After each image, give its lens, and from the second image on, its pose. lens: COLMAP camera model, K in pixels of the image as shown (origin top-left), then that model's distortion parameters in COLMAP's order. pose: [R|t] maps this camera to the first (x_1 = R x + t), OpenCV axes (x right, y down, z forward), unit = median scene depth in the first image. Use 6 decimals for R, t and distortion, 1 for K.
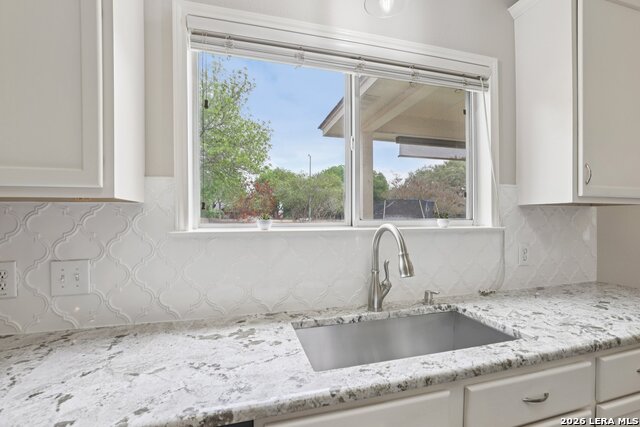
lens RADIAL K [[293.0, 0, 329.5], [0, 293.0, 225.1], [0, 0, 1]] dist [-0.027960, 0.004181]
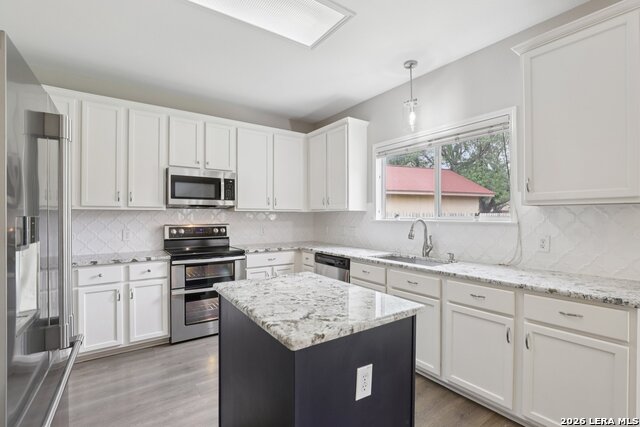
lens RADIAL K [[293.0, 0, 321.8], [0, 293.0, 218.8], [0, 0, 1]] dist [-0.027960, 0.004181]
pose [[0.319362, 0.013432, -0.947538, 1.924663], [-0.022948, 0.999716, 0.006437, 0.003887], [0.947355, 0.019688, 0.319579, -0.439796]]
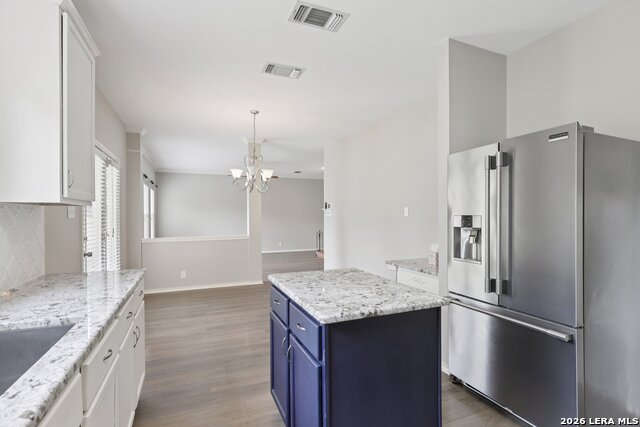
lens RADIAL K [[311.2, 0, 324.2], [0, 311.2, 214.9], [0, 0, 1]] dist [0.004042, 0.000284]
pose [[-0.118809, 0.007593, 0.992888, -0.504297], [0.023609, 0.999710, -0.004820, -0.000400], [-0.992636, 0.022869, -0.118954, 0.112954]]
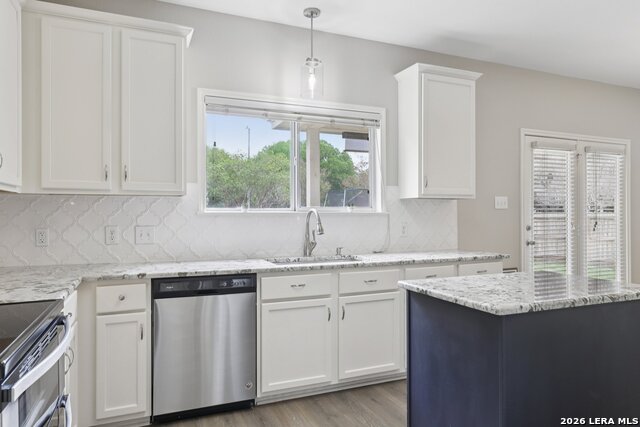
lens RADIAL K [[421.4, 0, 318.0], [0, 421.4, 216.1], [0, 0, 1]] dist [0.004493, -0.001224]
pose [[0.994489, 0.004358, 0.104746, -0.046836], [-0.002545, 0.999845, -0.017438, 0.082807], [-0.104806, 0.017075, 0.994346, -1.524203]]
